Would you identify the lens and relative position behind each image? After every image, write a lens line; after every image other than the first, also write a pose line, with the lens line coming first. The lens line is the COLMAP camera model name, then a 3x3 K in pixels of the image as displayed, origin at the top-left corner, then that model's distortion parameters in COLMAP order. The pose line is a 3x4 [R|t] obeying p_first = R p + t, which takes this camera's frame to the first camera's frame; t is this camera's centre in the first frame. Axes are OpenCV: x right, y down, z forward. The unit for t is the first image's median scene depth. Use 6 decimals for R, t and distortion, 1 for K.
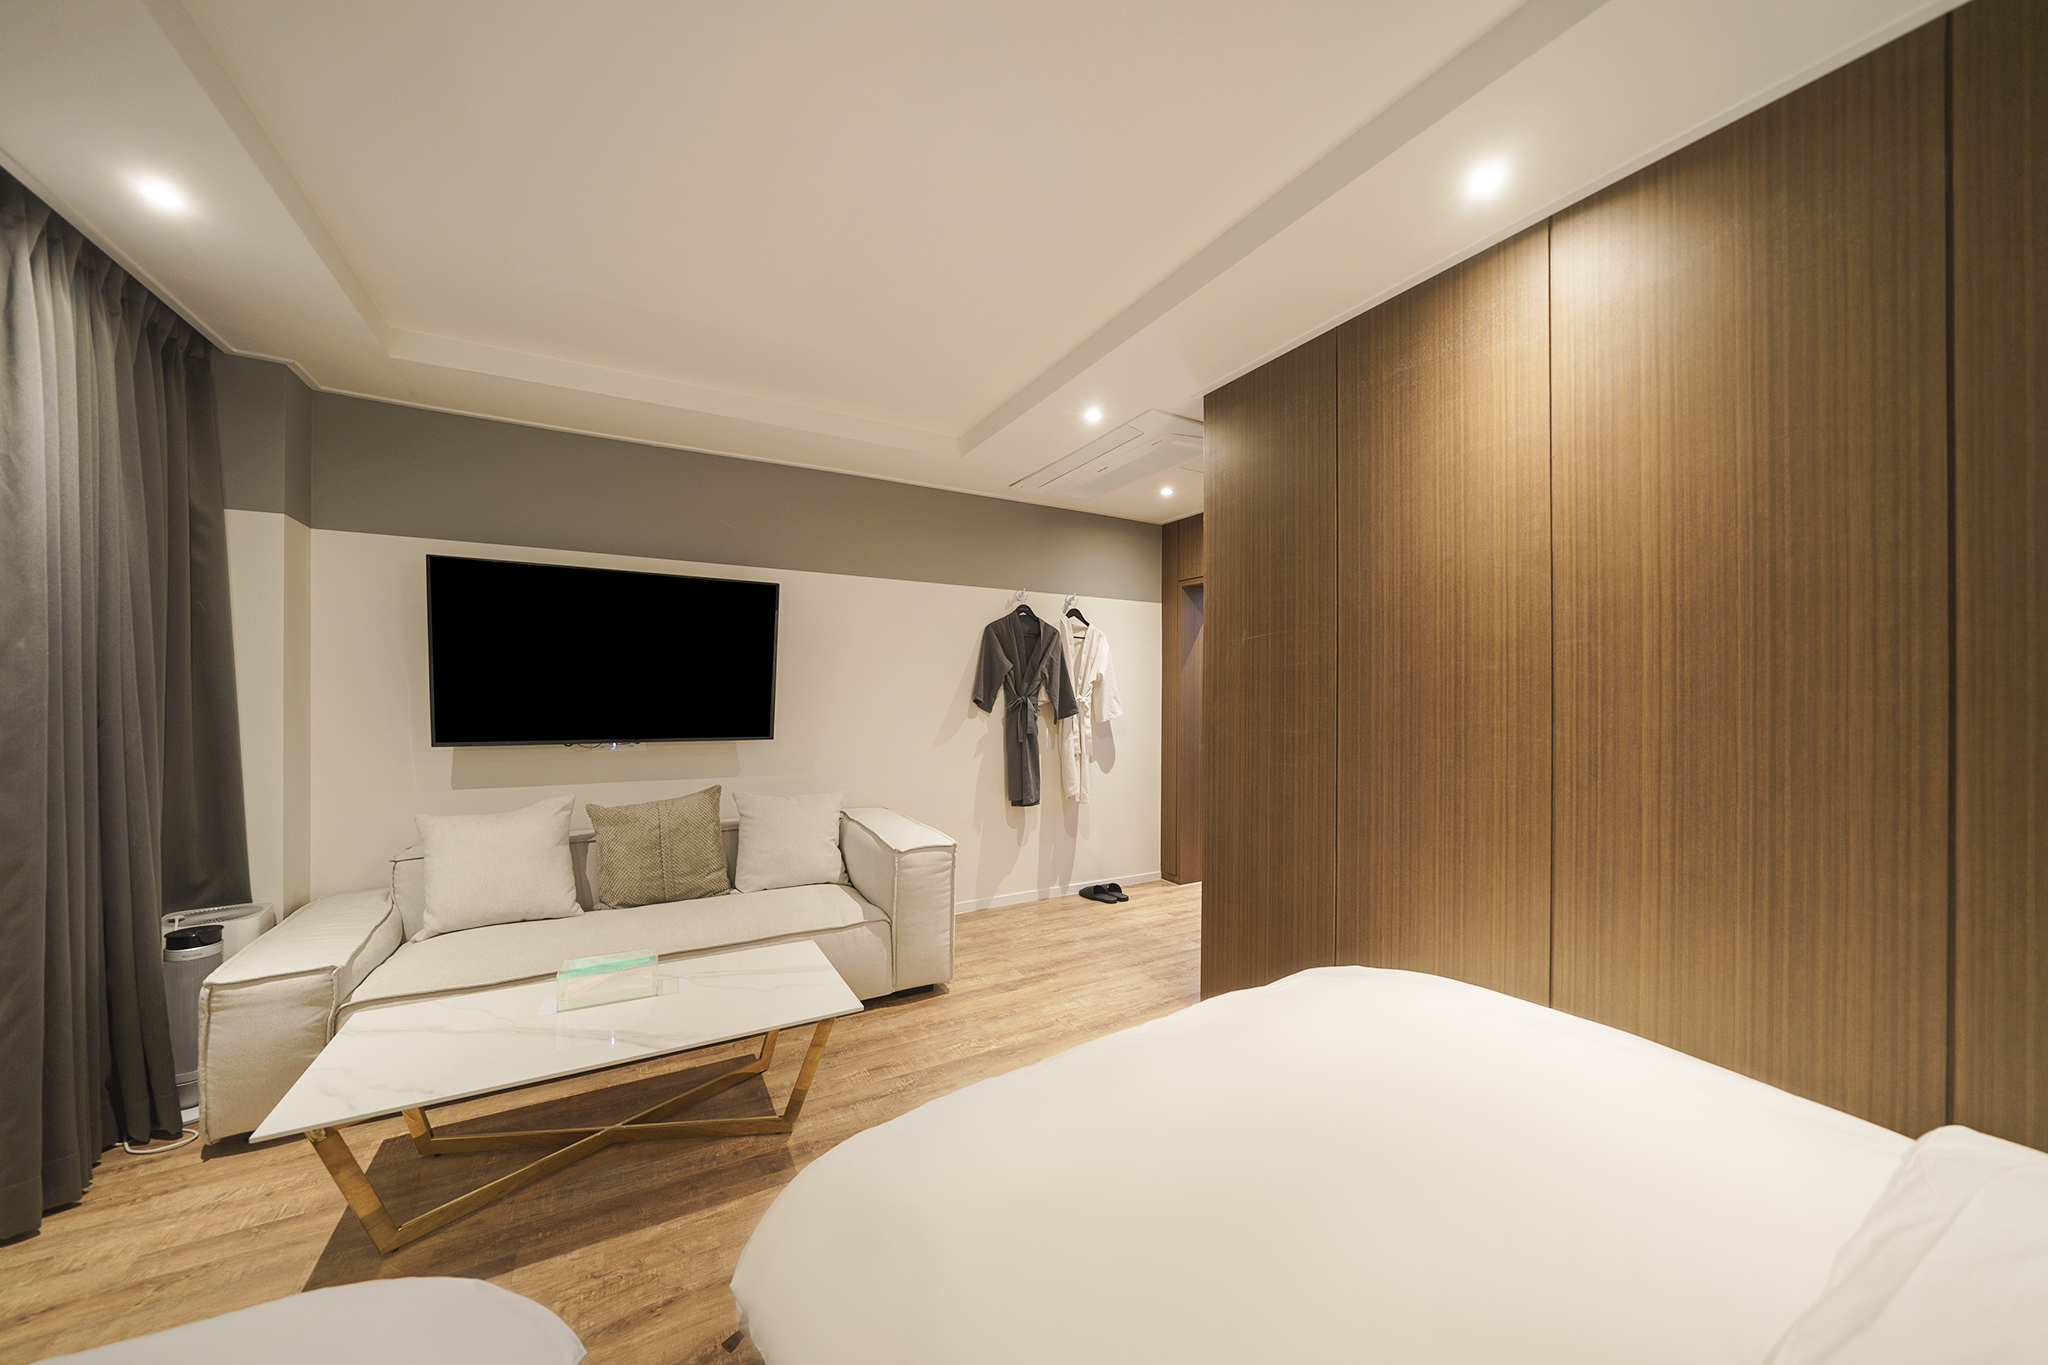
lens RADIAL K [[705.1, 0, 1025.0], [0, 705.1, 699.8], [0, 0, 1]] dist [-0.001412, -0.000172]
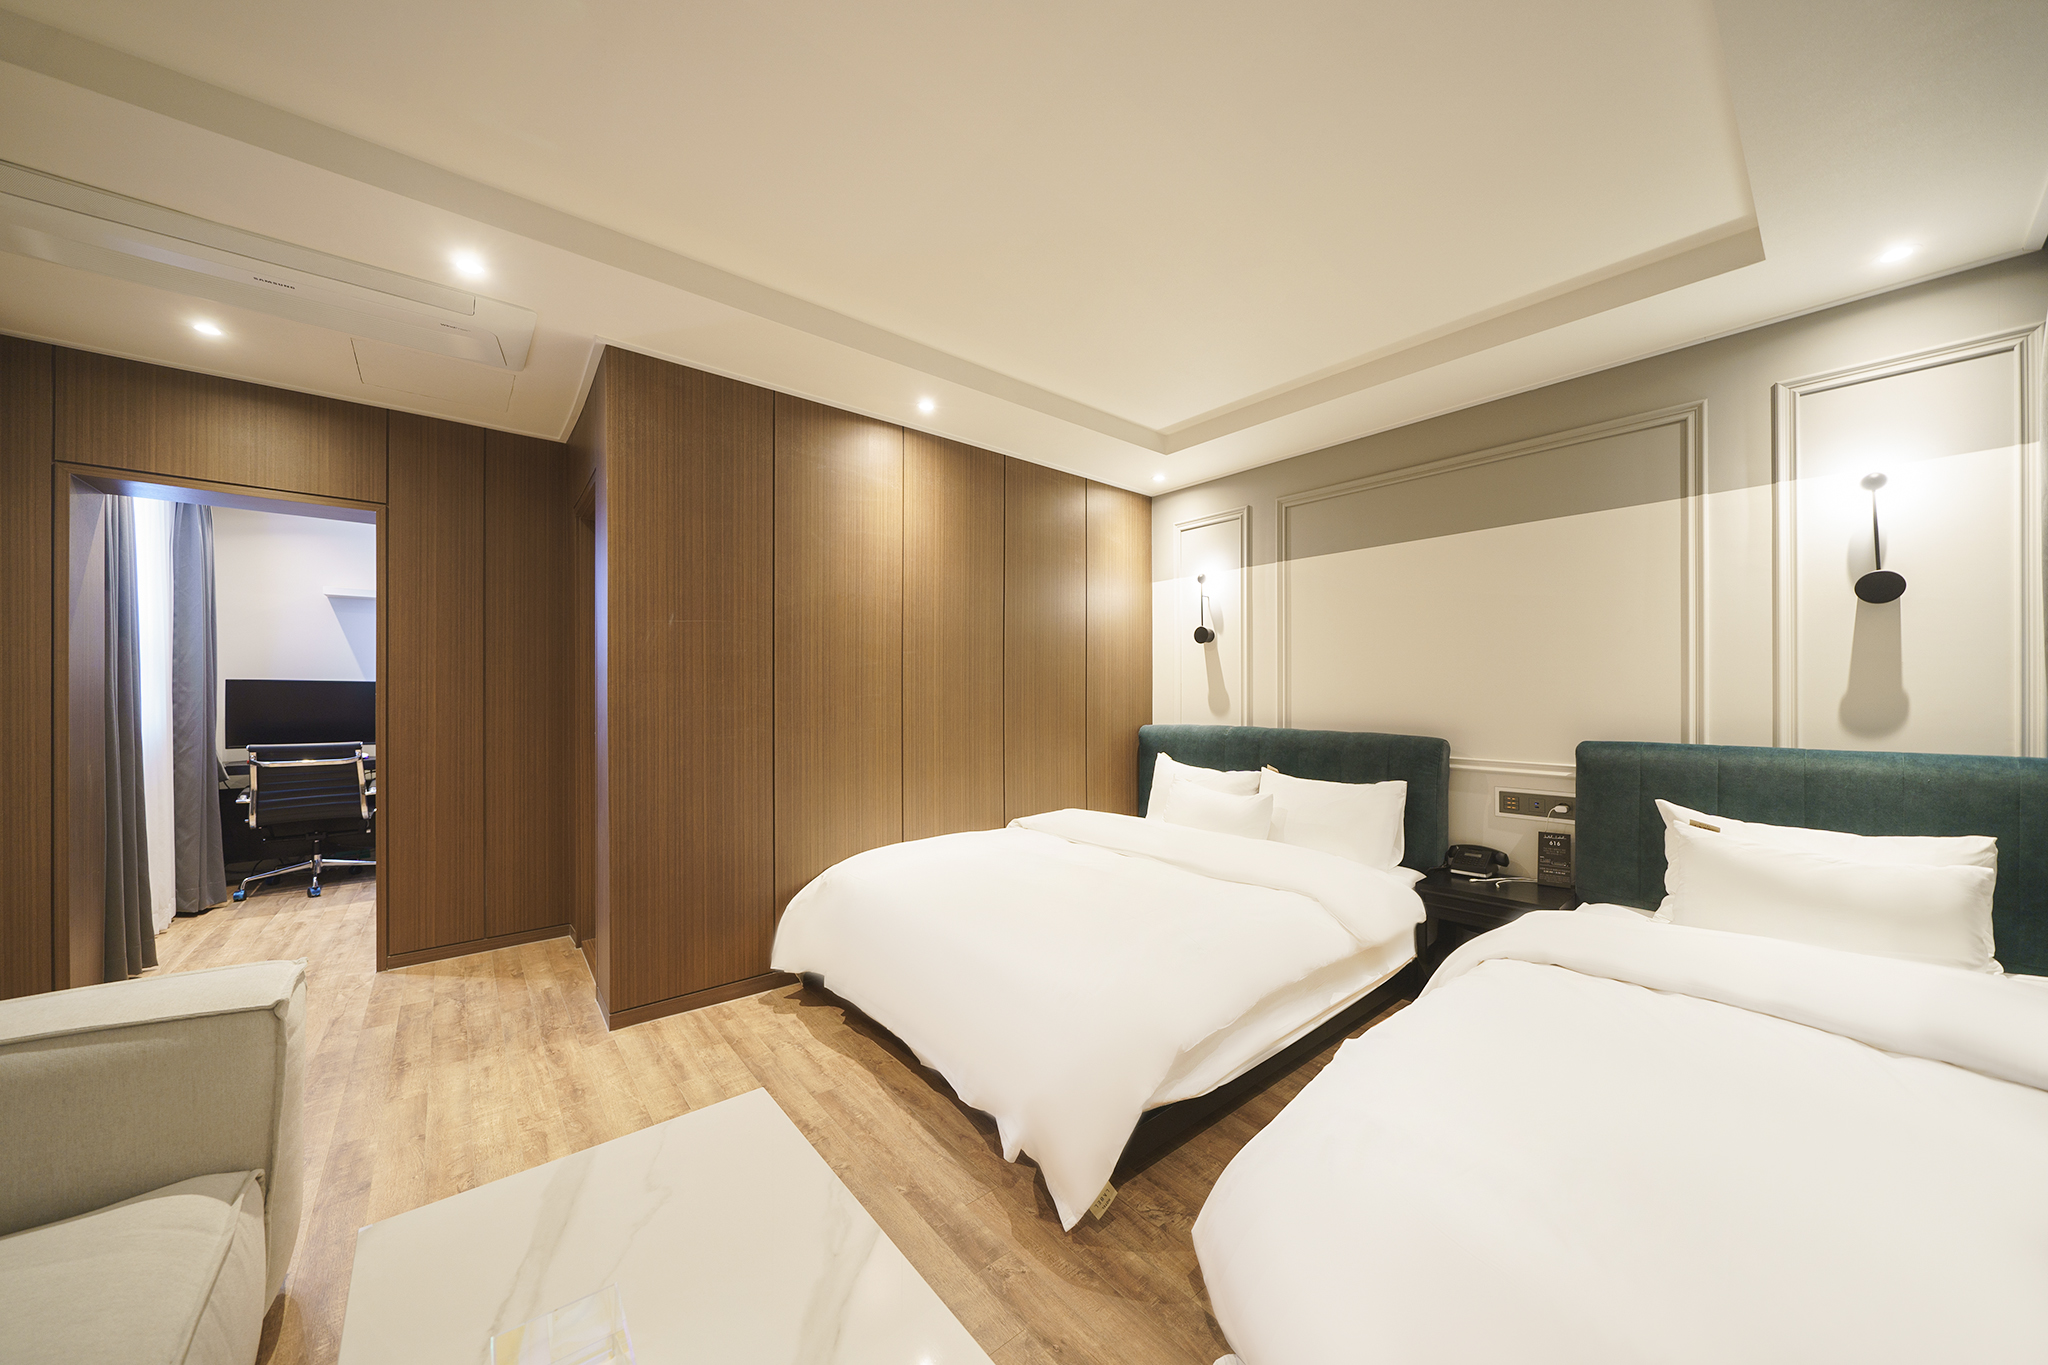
lens RADIAL K [[705.1, 0, 1034.6], [0, 705.1, 691.8], [0, 0, 1]] dist [-0.001412, -0.000172]
pose [[-0.191882, -0.007872, 0.981386, -1.200113], [-0.000737, 0.999969, 0.007876, 0.010973], [-0.981418, 0.000788, -0.191882, 1.028241]]
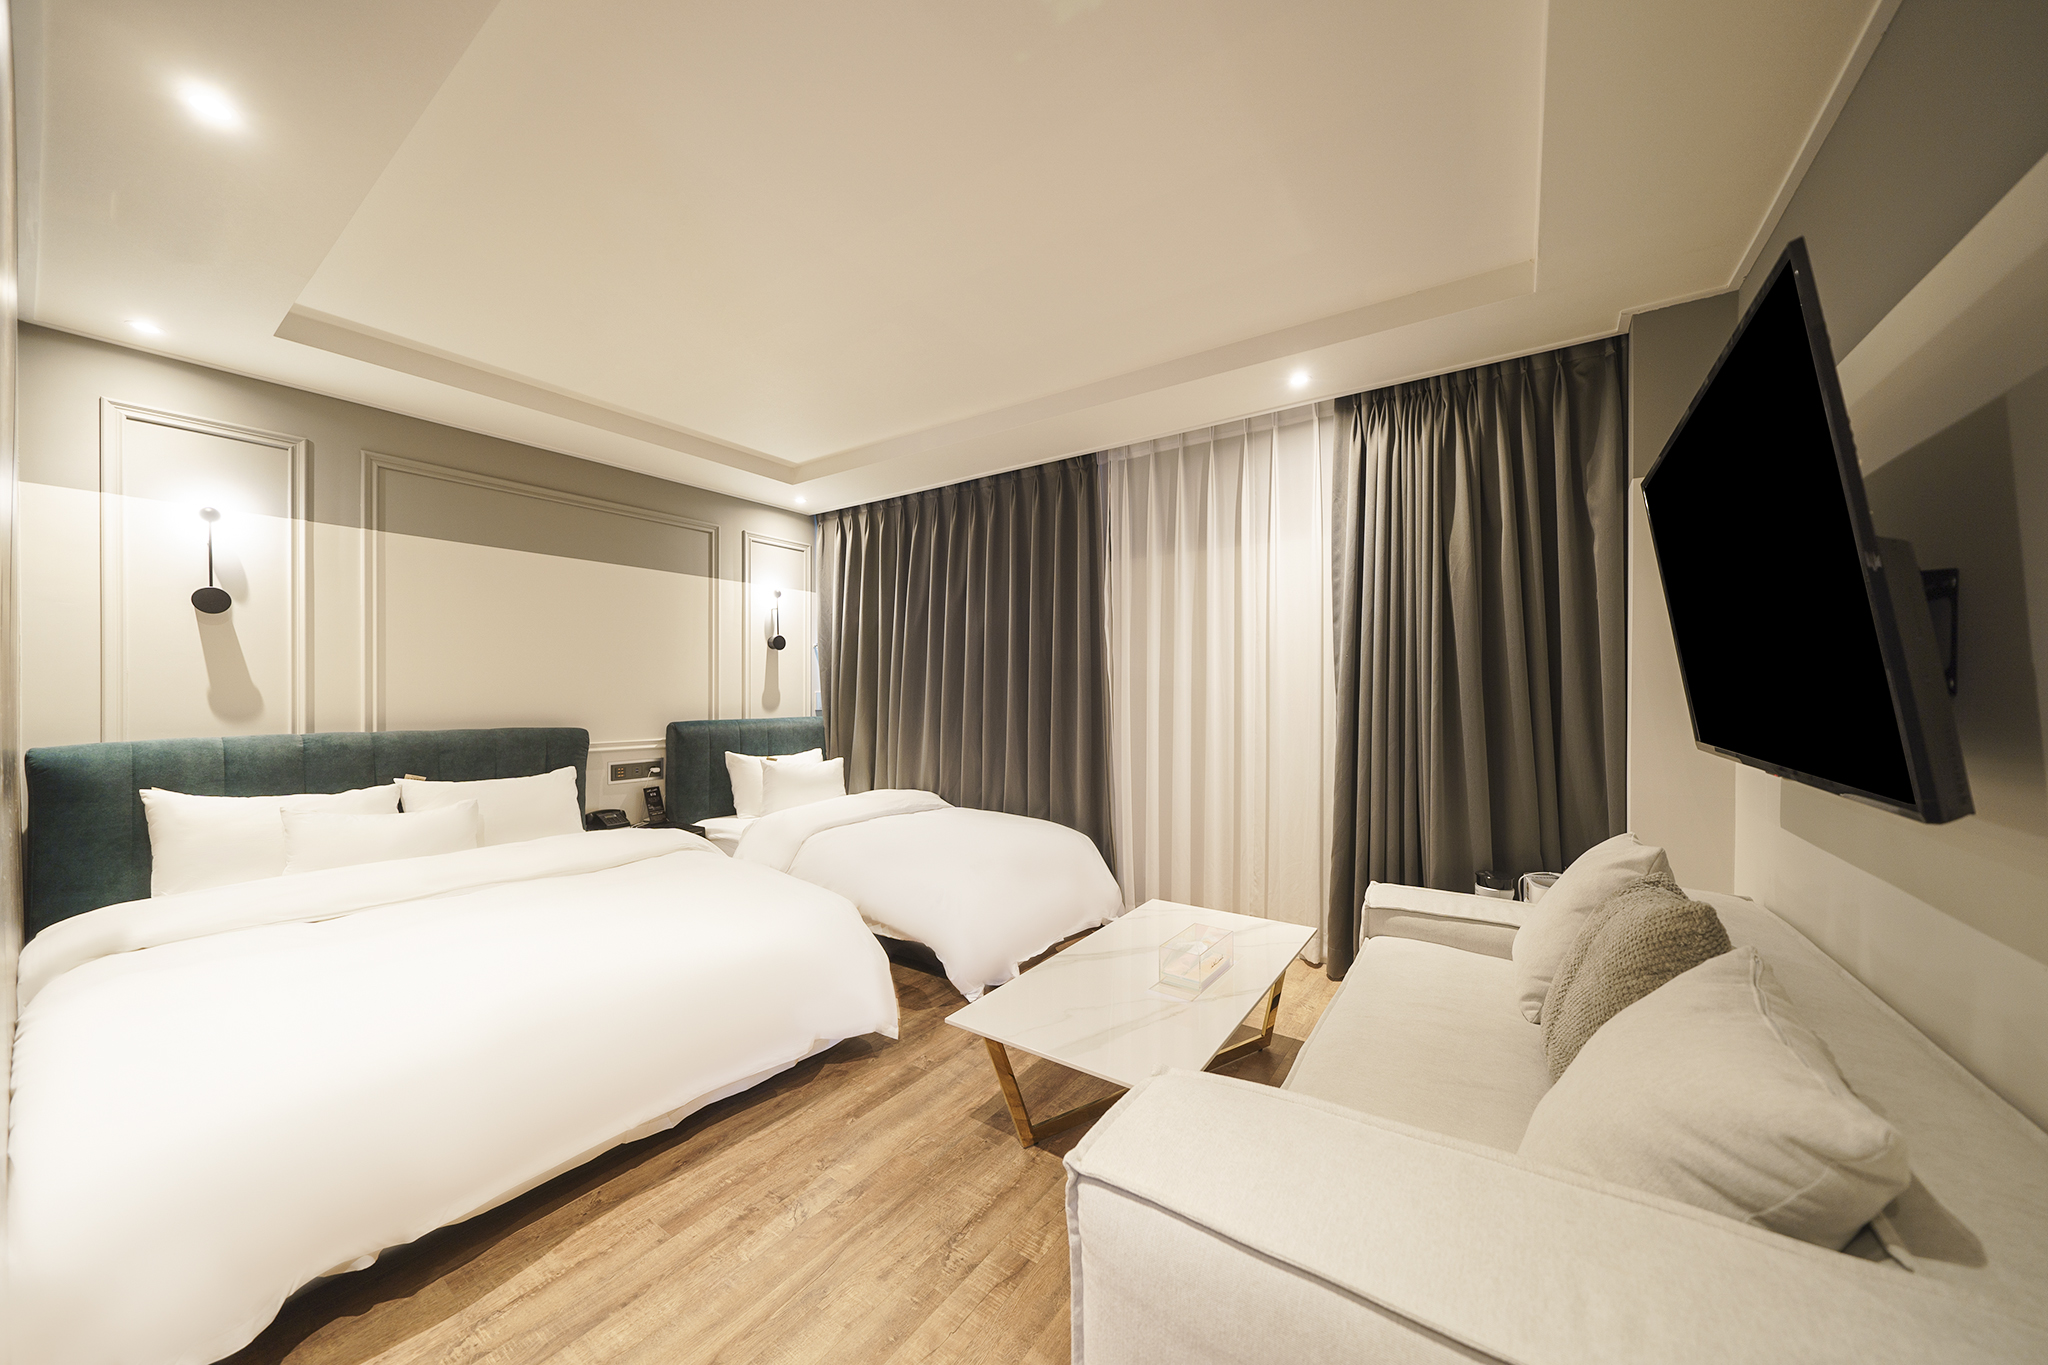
lens RADIAL K [[705.1, 0, 1014.5], [0, 705.1, 695.4], [0, 0, 1]] dist [-0.001412, -0.000172]
pose [[-0.898139, 0.000783, -0.439711, 0.077134], [0.005860, 0.999931, -0.010189, 0.071103], [0.439673, -0.011728, -0.898082, 2.142711]]
